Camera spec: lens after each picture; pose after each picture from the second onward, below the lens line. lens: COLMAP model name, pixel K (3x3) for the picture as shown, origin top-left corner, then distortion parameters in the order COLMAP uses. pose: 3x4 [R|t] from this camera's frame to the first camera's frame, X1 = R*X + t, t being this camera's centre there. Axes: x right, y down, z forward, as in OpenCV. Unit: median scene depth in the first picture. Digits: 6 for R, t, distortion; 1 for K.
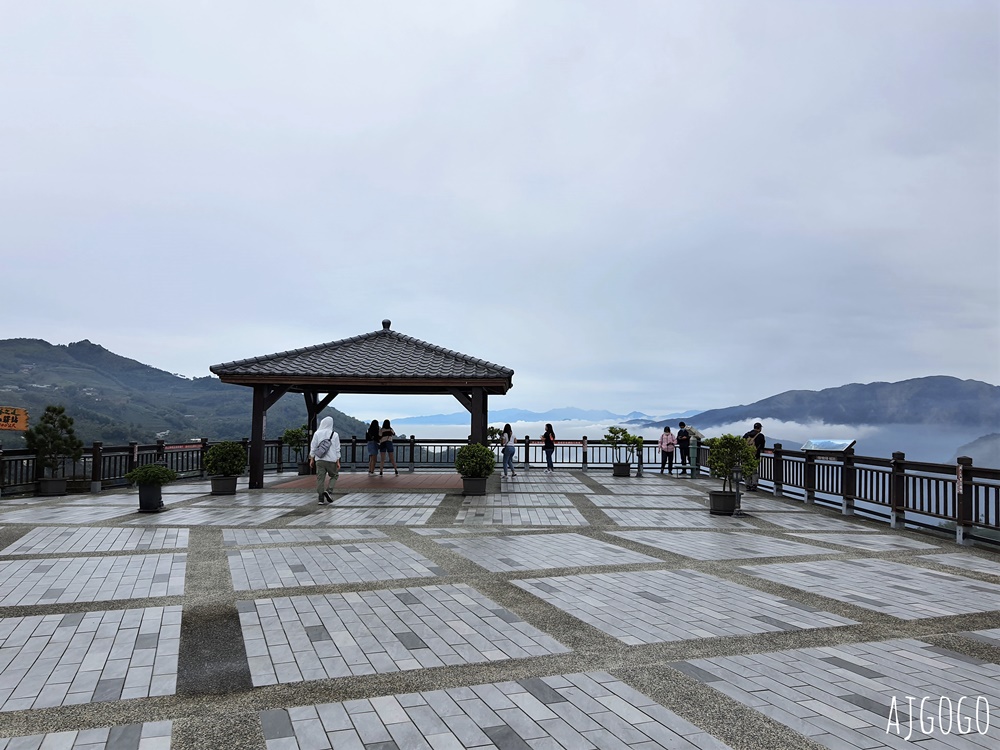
lens RADIAL K [[780.0, 0, 500.0], [0, 780.0, 375.0], [0, 0, 1]] dist [0.069024, -0.127948]
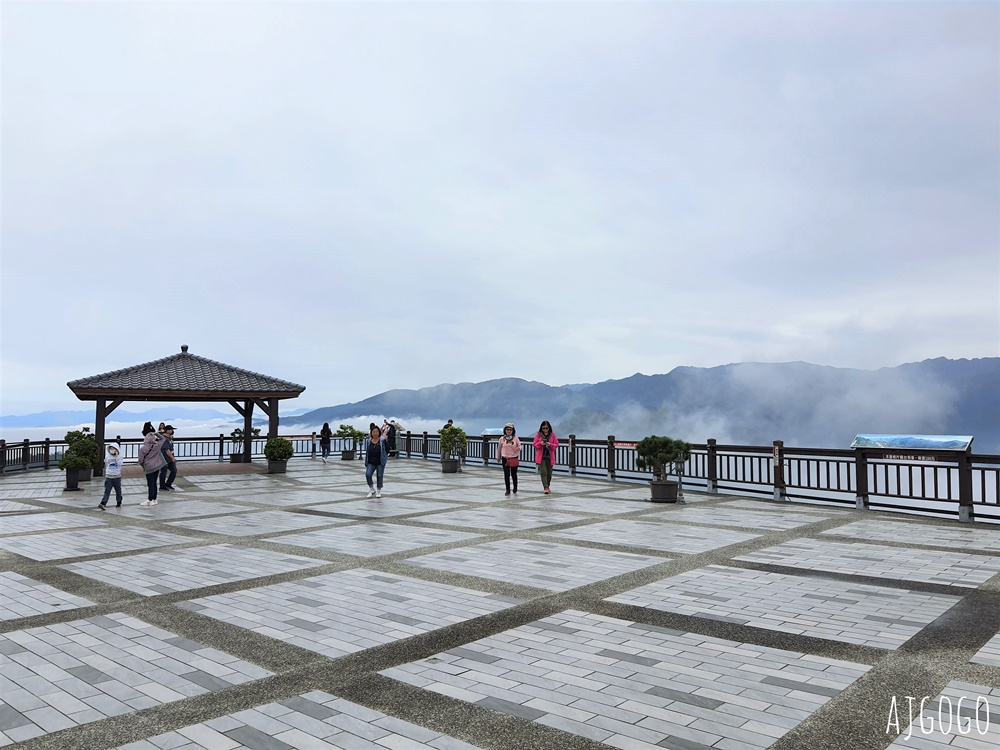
lens RADIAL K [[780.0, 0, 500.0], [0, 780.0, 375.0], [0, 0, 1]] dist [0.069024, -0.127948]
pose [[0.878032, 0.013896, 0.478399, -0.309377], [-0.015285, 0.999883, -0.000991, -0.027573], [-0.478357, -0.006442, 0.878142, -0.397336]]
